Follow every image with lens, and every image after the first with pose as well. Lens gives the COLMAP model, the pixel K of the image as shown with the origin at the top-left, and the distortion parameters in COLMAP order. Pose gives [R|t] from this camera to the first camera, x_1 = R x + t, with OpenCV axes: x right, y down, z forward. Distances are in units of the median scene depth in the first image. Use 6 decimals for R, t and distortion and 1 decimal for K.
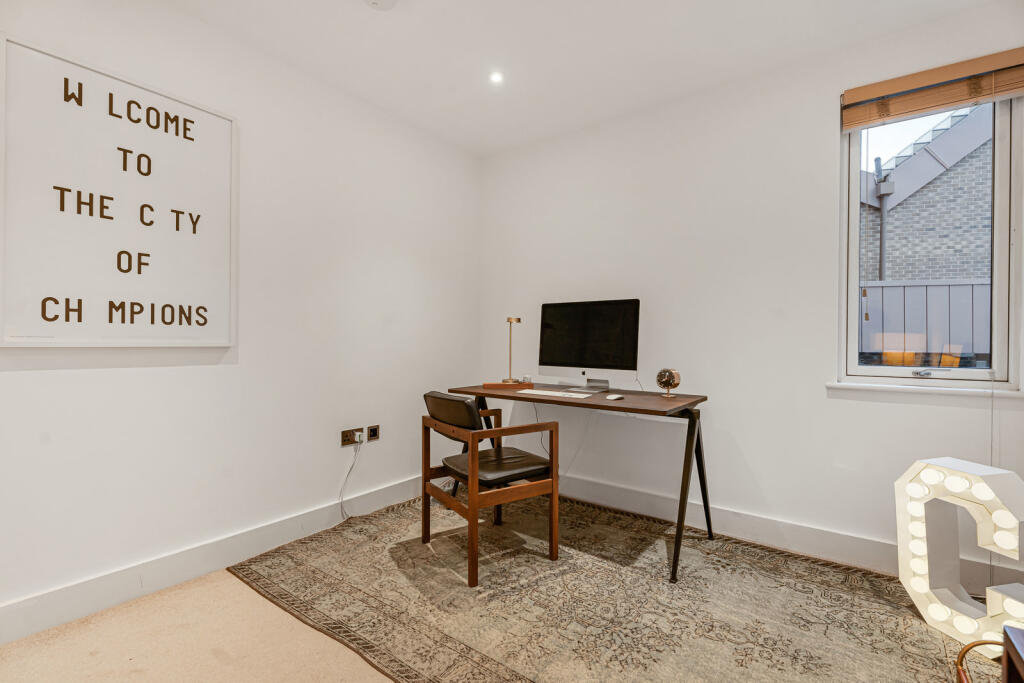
lens RADIAL K [[468.8, 0, 512.2], [0, 468.8, 339.2], [0, 0, 1]] dist [0.012236, -0.000218]
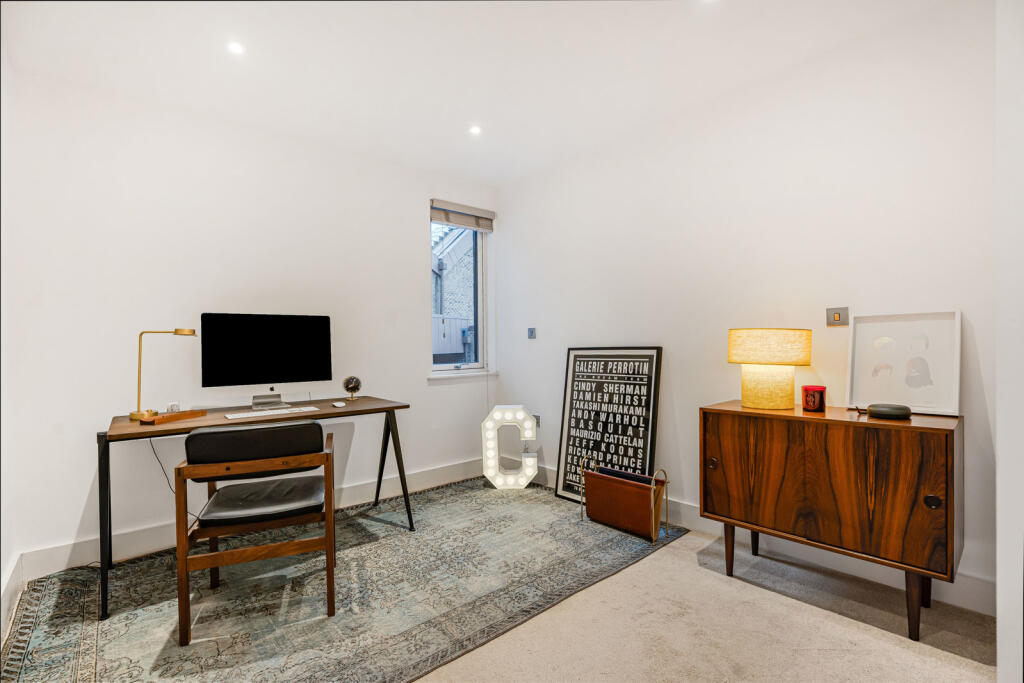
lens RADIAL K [[466.4, 0, 513.5], [0, 466.4, 344.0], [0, 0, 1]] dist [0.004407, 0.000866]
pose [[0.226061, -0.007406, 0.974085, -0.805075], [0.019050, 0.999813, 0.003181, -0.016688], [-0.973927, 0.017837, 0.226160, 0.366113]]
